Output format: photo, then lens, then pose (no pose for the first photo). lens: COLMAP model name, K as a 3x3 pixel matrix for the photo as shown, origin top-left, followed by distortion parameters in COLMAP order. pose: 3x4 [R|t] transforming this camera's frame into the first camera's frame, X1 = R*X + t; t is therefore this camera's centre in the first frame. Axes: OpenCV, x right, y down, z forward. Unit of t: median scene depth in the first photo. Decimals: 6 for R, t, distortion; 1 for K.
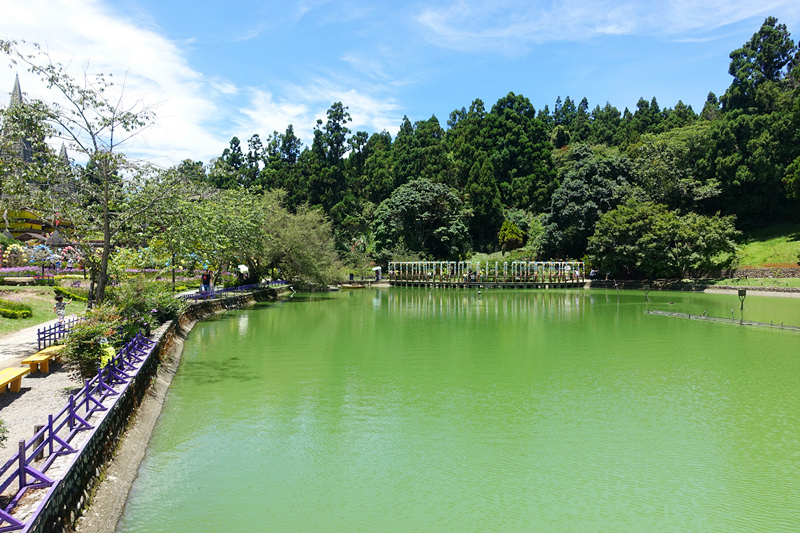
lens RADIAL K [[558.3, 0, 400.9], [0, 558.3, 272.0], [0, 0, 1]] dist [-0.024432, 0.002951]
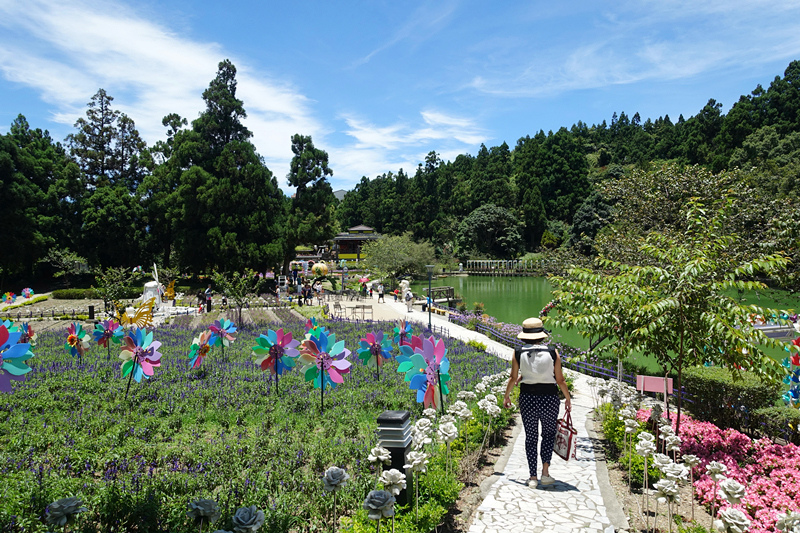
lens RADIAL K [[558.3, 0, 400.9], [0, 558.3, 272.0], [0, 0, 1]] dist [-0.024432, 0.002951]
pose [[0.986901, -0.013576, -0.160754, 0.038656], [0.017498, 0.999582, 0.023006, -0.020426], [0.160374, -0.025517, 0.986726, -0.493518]]
